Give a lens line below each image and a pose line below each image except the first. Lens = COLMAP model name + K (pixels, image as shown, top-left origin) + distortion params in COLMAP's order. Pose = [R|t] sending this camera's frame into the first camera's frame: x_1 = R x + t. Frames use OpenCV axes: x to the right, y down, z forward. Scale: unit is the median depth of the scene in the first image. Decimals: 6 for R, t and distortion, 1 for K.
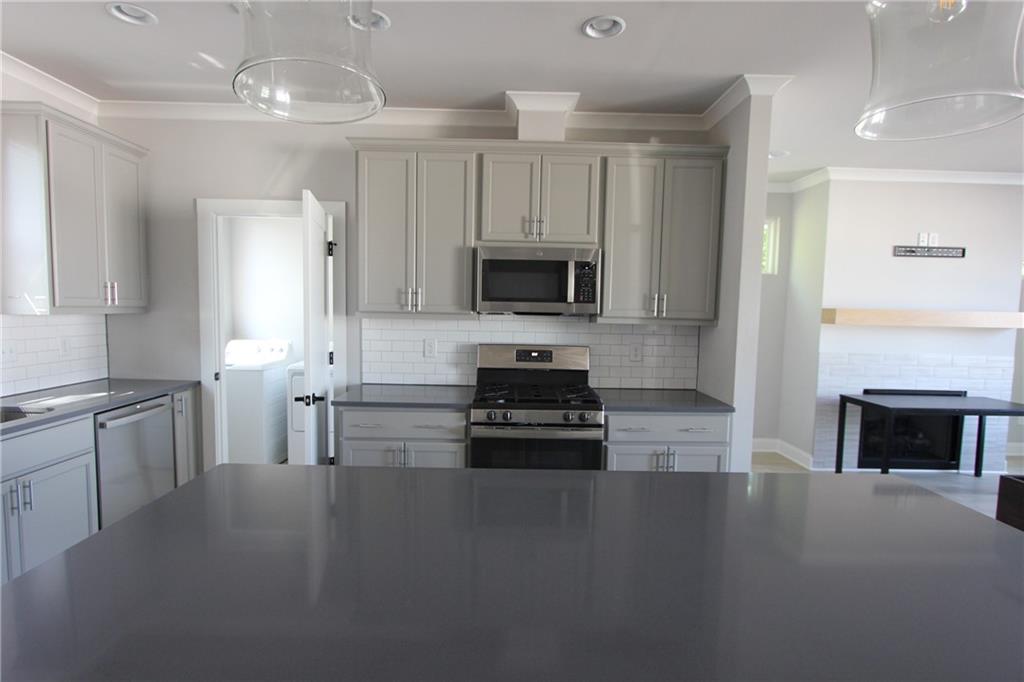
lens RADIAL K [[514.3, 0, 513.7], [0, 514.3, 344.9], [0, 0, 1]] dist [-0.020689, 0.001171]
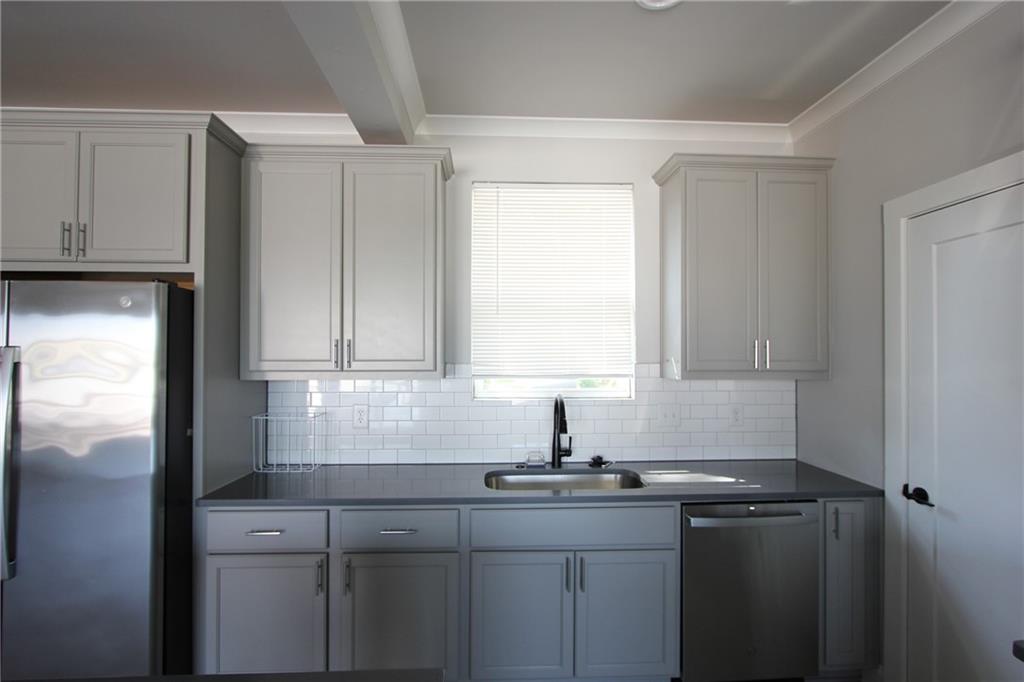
lens RADIAL K [[514.3, 0, 512.6], [0, 514.3, 348.6], [0, 0, 1]] dist [-0.020689, 0.001171]
pose [[0.037598, -0.036481, -0.998627, -0.008529], [-0.073798, 0.996503, -0.039182, -0.050997], [0.996564, 0.075170, 0.034775, 0.595436]]
